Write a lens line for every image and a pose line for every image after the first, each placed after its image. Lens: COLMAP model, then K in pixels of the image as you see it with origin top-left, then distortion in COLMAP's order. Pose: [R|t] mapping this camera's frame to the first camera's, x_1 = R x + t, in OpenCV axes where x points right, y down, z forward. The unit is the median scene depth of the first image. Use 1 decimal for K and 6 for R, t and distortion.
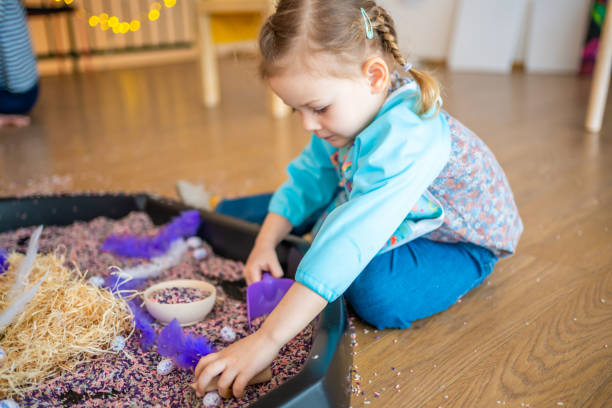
lens RADIAL K [[574.2, 0, 303.0], [0, 574.2, 207.3], [0, 0, 1]] dist [-0.040224, 0.138587]
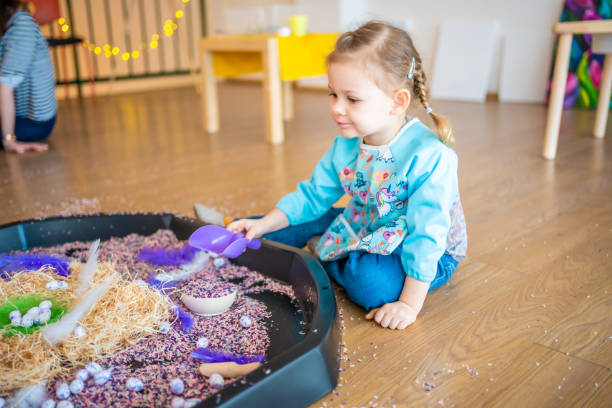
lens RADIAL K [[573.7, 0, 306.0], [0, 573.7, 204.0], [0, 0, 1]] dist [-0.039733, 0.134416]
pose [[0.999706, -0.000179, 0.024239, -0.022209], [0.001126, 0.999236, -0.039075, 0.004074], [-0.024213, 0.039091, 0.998942, -0.265202]]
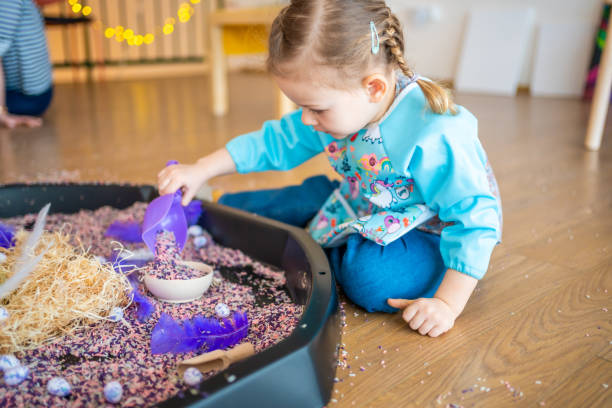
lens RADIAL K [[574.2, 0, 303.0], [0, 574.2, 207.3], [0, 0, 1]] dist [-0.040224, 0.138587]
pose [[0.999224, 0.037890, -0.010794, 0.015218], [-0.038272, 0.998553, -0.037765, 0.054884], [0.009347, 0.038149, 0.999228, -0.033732]]
